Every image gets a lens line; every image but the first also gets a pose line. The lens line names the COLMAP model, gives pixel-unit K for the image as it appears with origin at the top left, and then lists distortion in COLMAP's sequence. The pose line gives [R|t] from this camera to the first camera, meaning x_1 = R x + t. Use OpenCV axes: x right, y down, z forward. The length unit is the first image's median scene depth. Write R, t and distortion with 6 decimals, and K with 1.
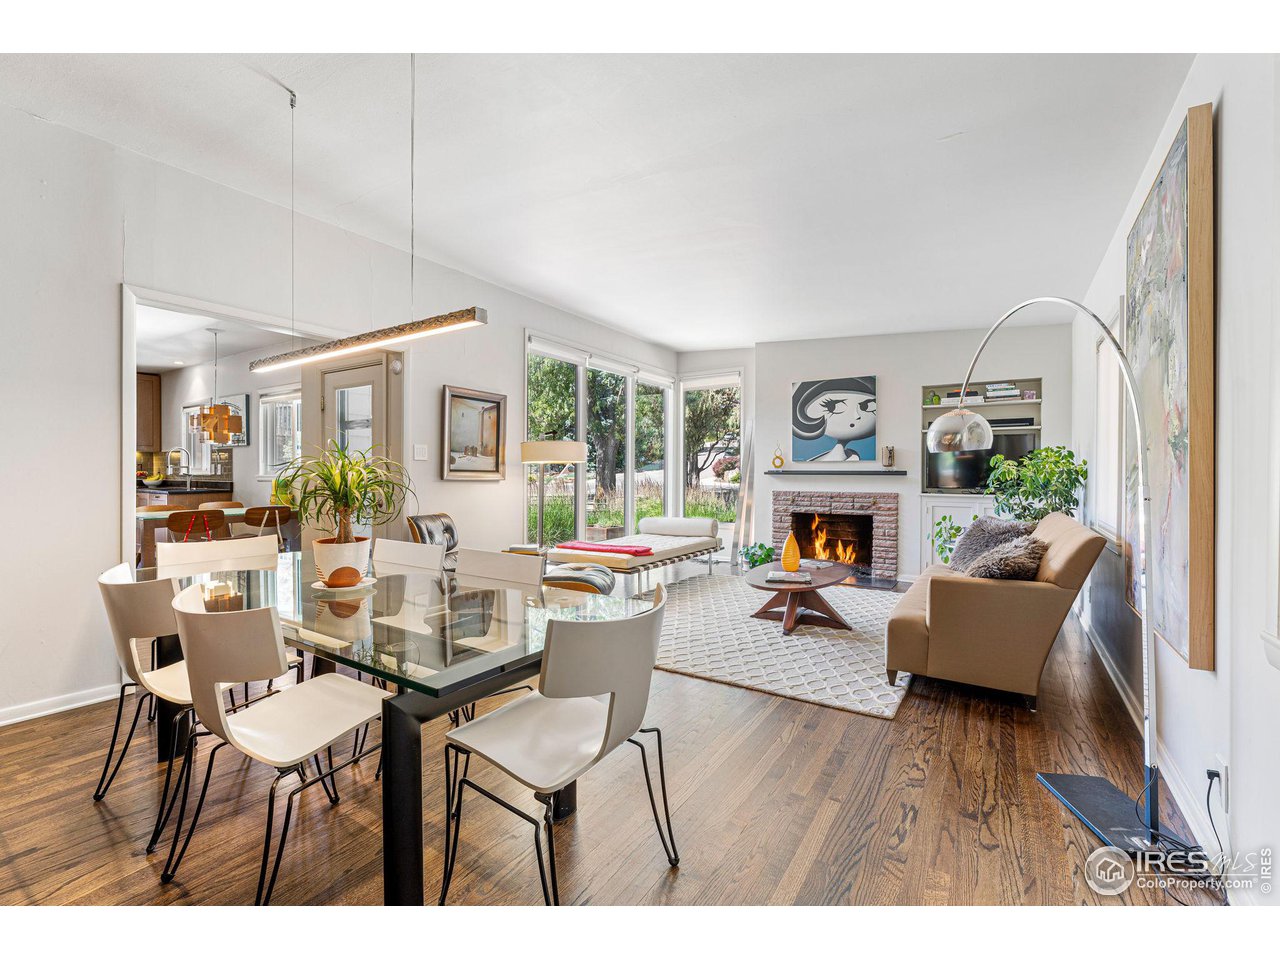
lens RADIAL K [[559.4, 0, 639.9], [0, 559.4, 475.5], [0, 0, 1]] dist [-0.002209, -0.000126]
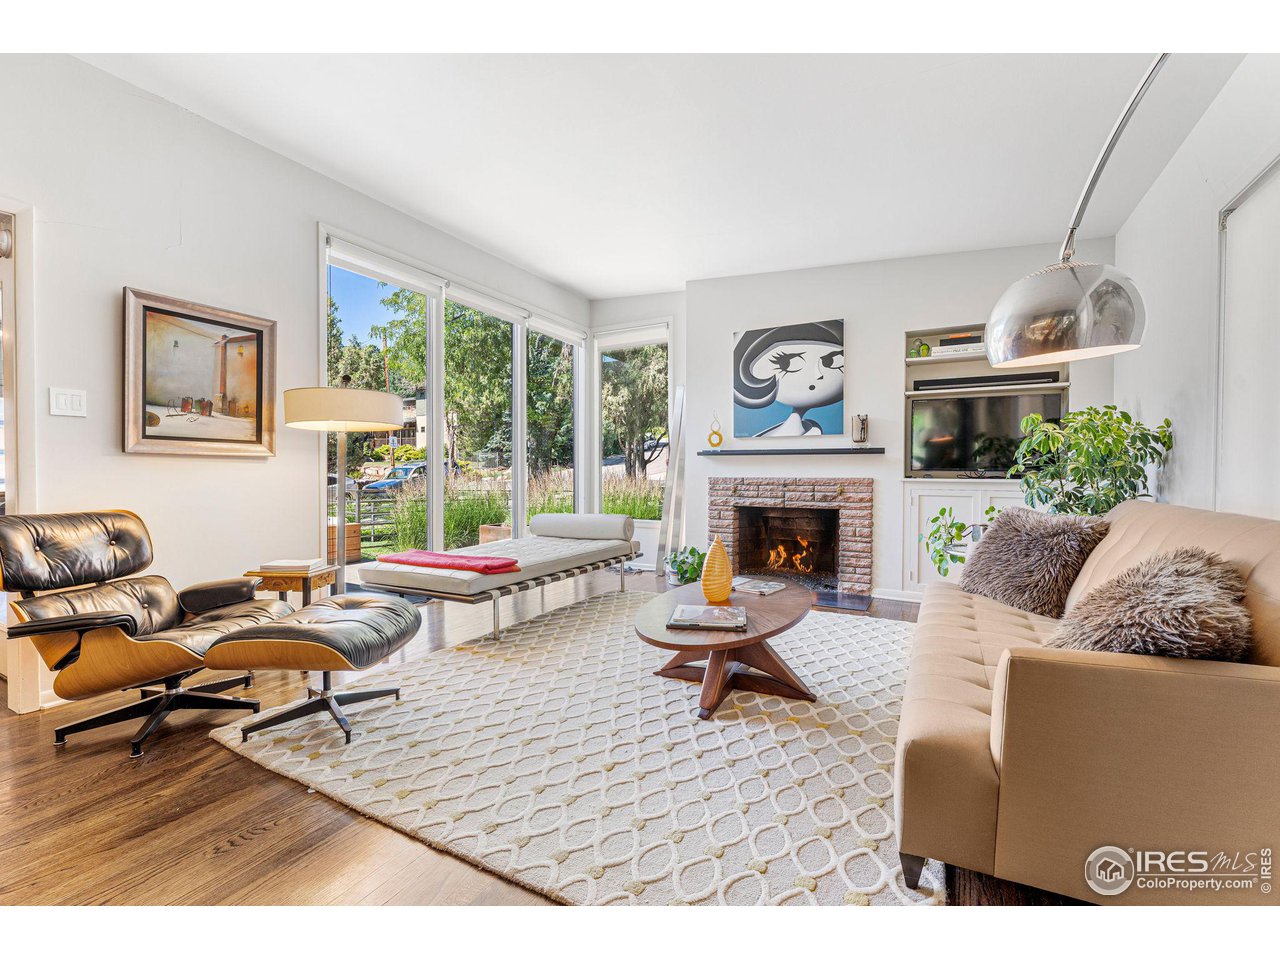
lens RADIAL K [[559.4, 0, 640.9], [0, 559.4, 480.5], [0, 0, 1]] dist [-0.002209, -0.000126]
pose [[0.997208, -0.003989, 0.074562, 0.117763], [0.002870, 0.999882, 0.015109, 0.025691], [-0.074614, -0.014853, 0.997102, 0.332907]]
